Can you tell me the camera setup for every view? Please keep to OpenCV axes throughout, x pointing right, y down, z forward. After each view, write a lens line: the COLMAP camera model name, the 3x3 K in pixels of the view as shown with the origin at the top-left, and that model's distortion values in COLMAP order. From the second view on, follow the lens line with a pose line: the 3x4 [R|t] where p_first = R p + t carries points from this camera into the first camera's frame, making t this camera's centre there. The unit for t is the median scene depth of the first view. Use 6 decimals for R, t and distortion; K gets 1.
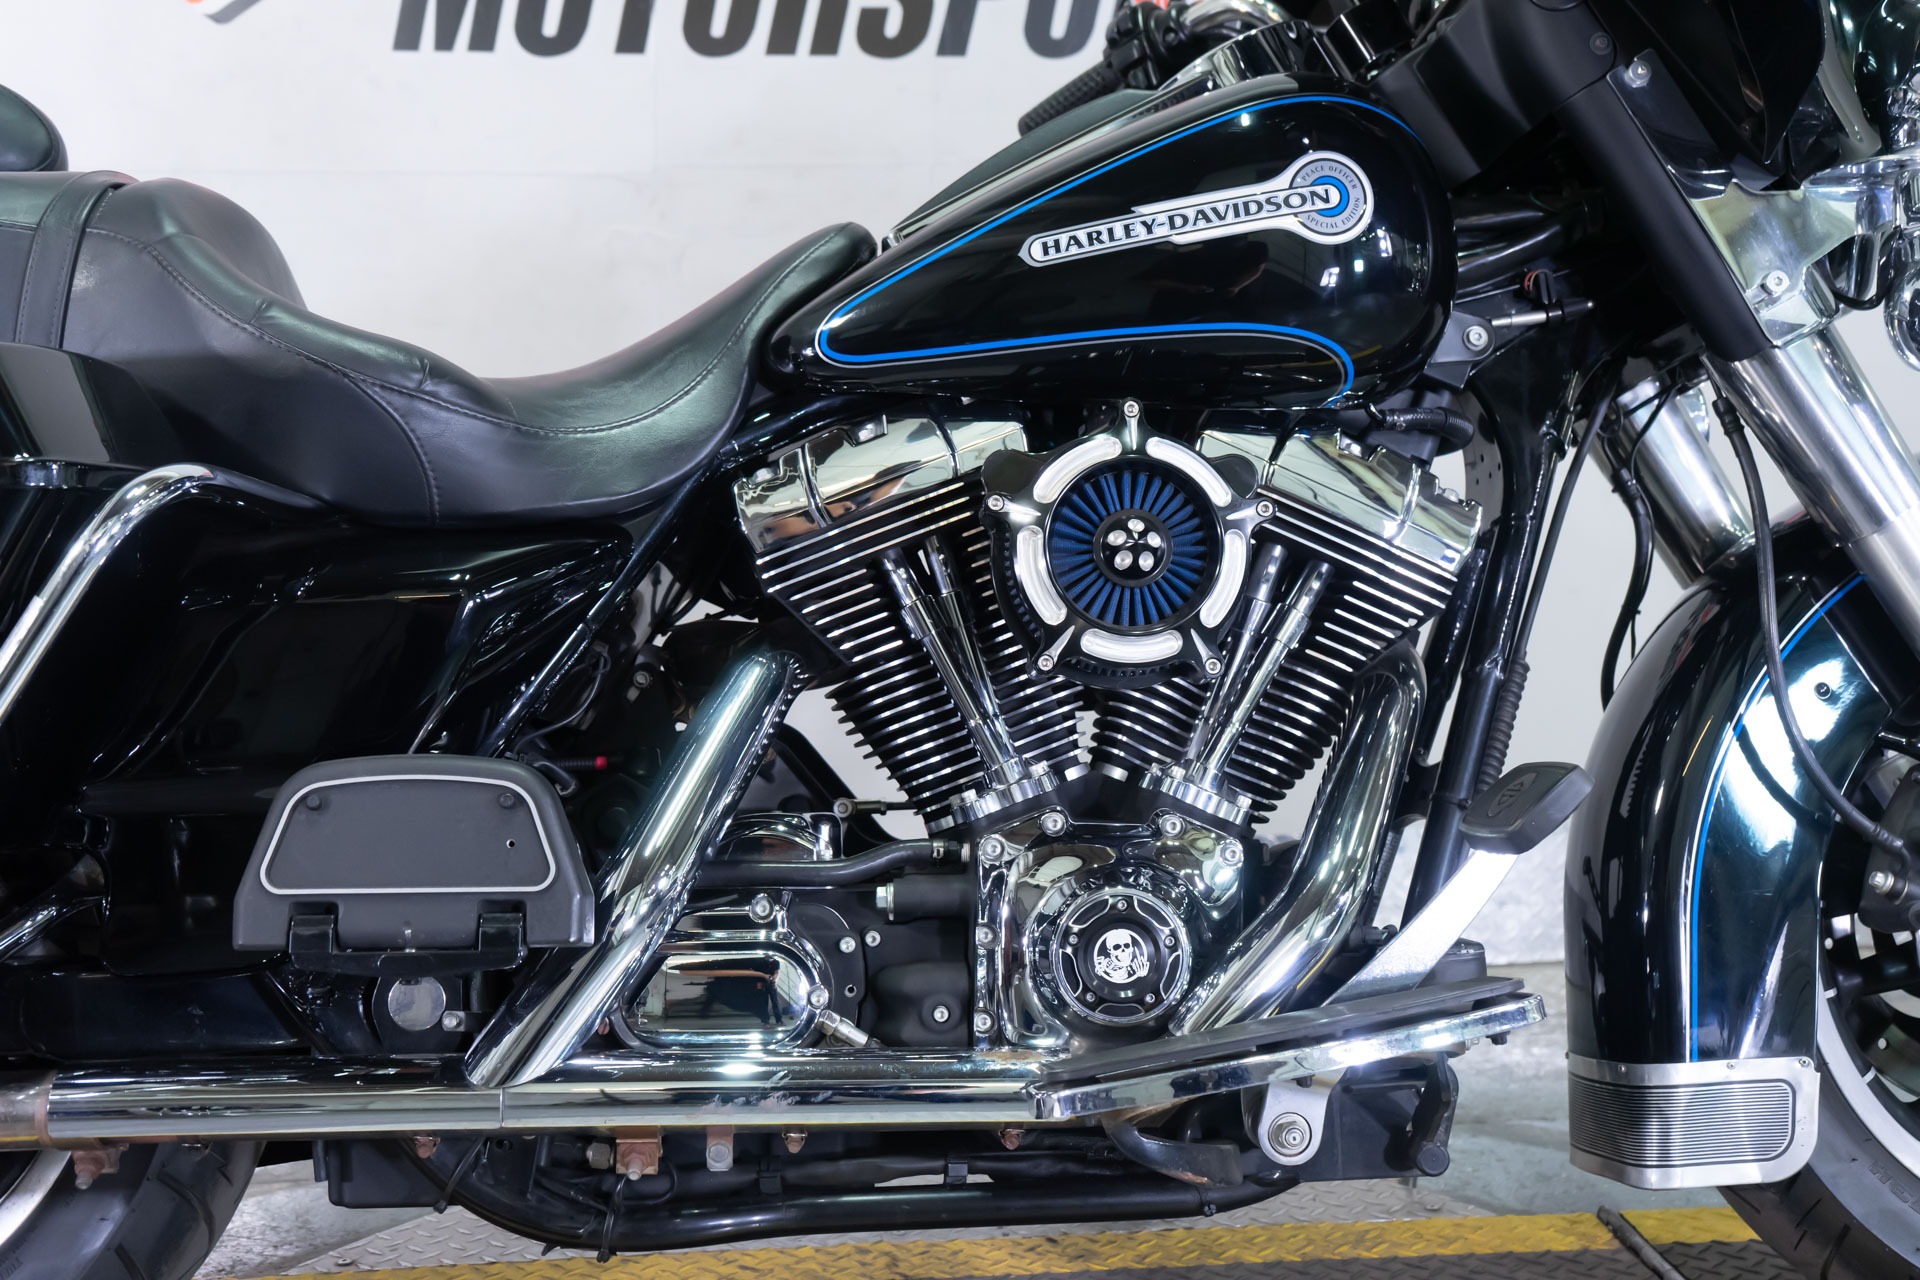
lens RADIAL K [[2115.2, 0, 960.0], [0, 2115.2, 640.0], [0, 0, 1]] dist [0.002787, -0.002190]
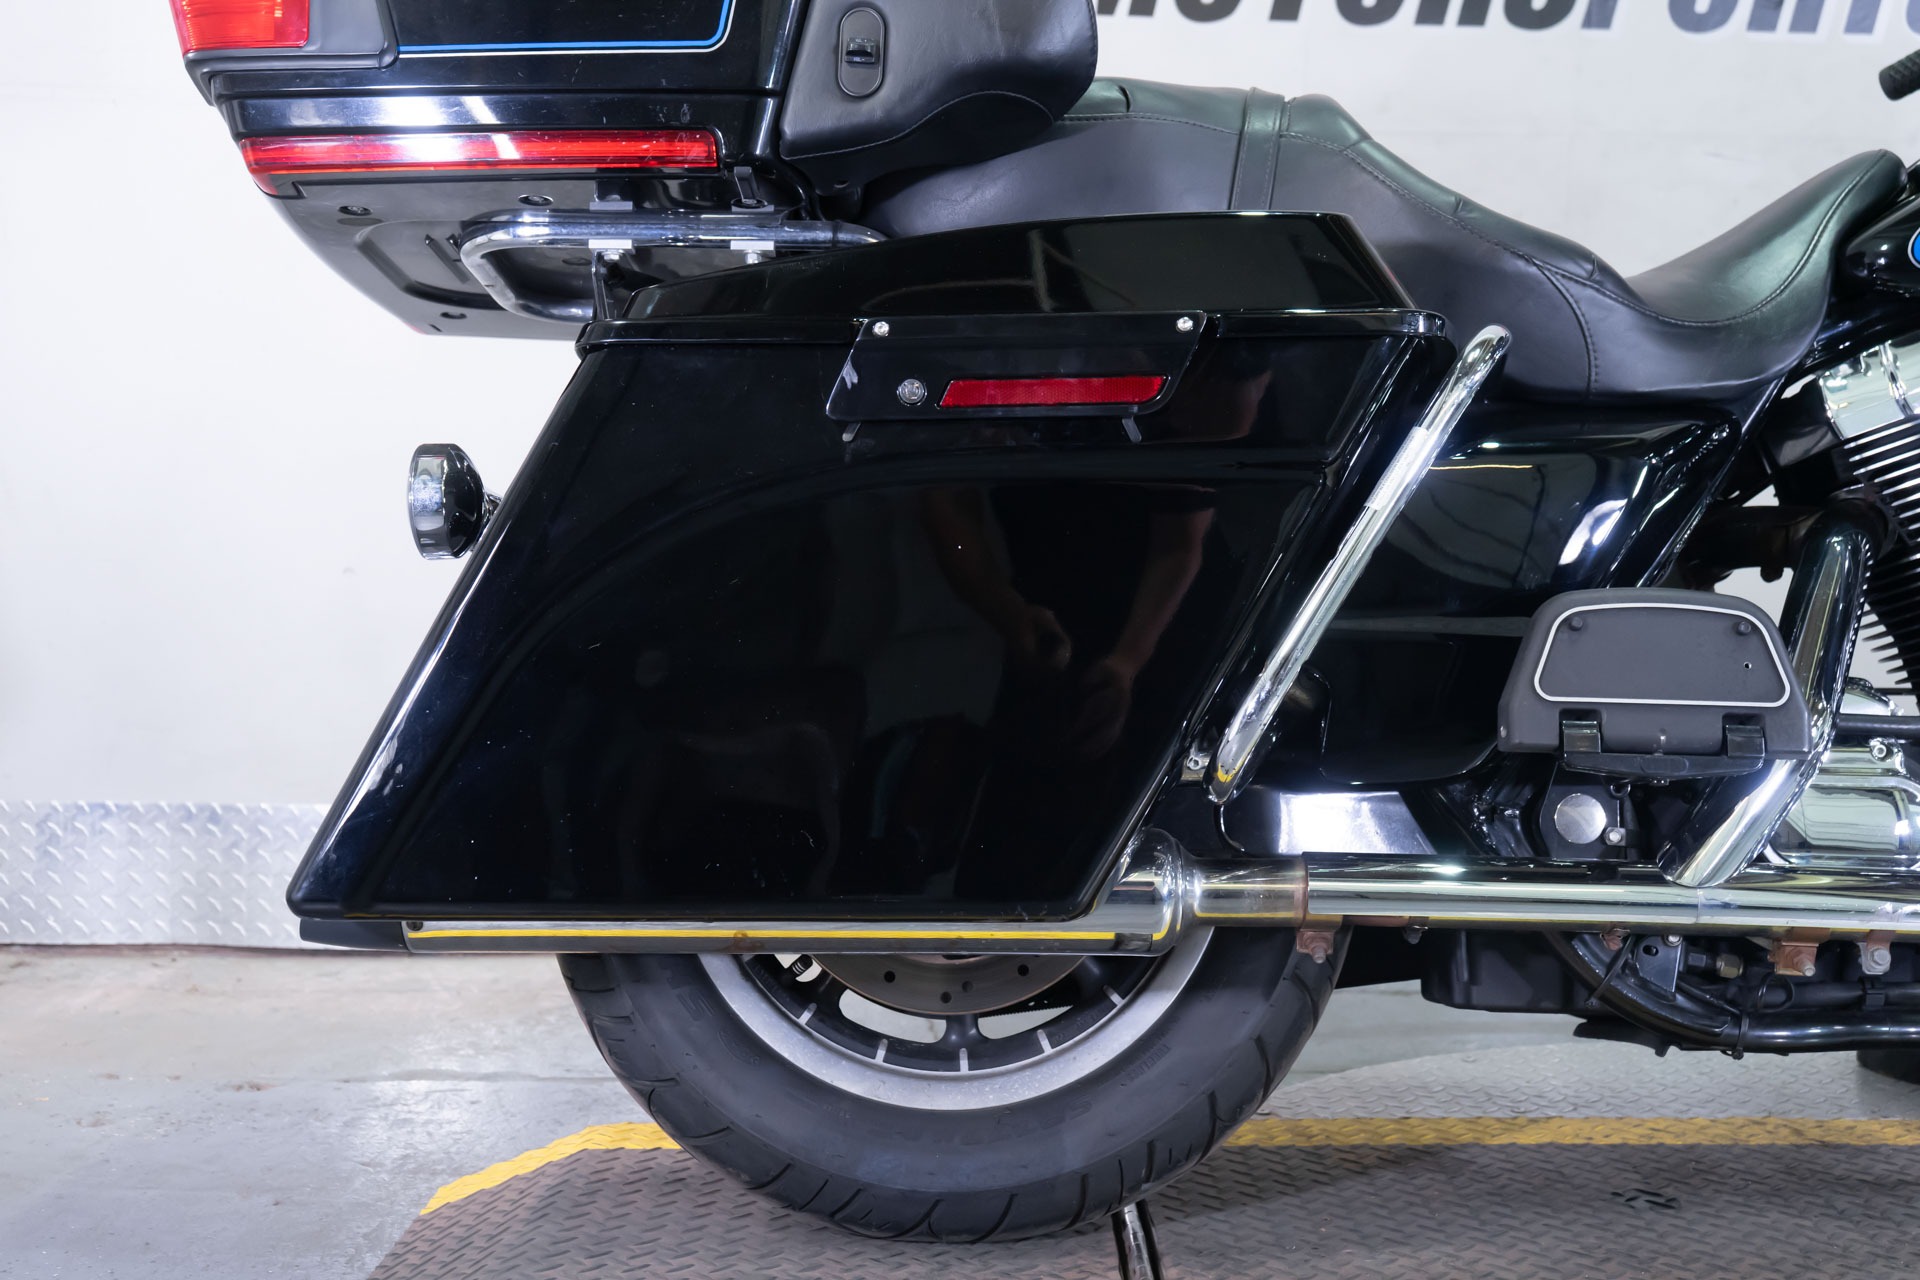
lens RADIAL K [[2265.3, 0, 960.0], [0, 2265.3, 640.0], [0, 0, 1]] dist [0.001923, 0.039381]
pose [[0.998039, 0.032814, -0.053298, -0.522106], [-0.033958, 0.999209, -0.020698, 0.111768], [0.052577, 0.022467, 0.998364, -0.221501]]
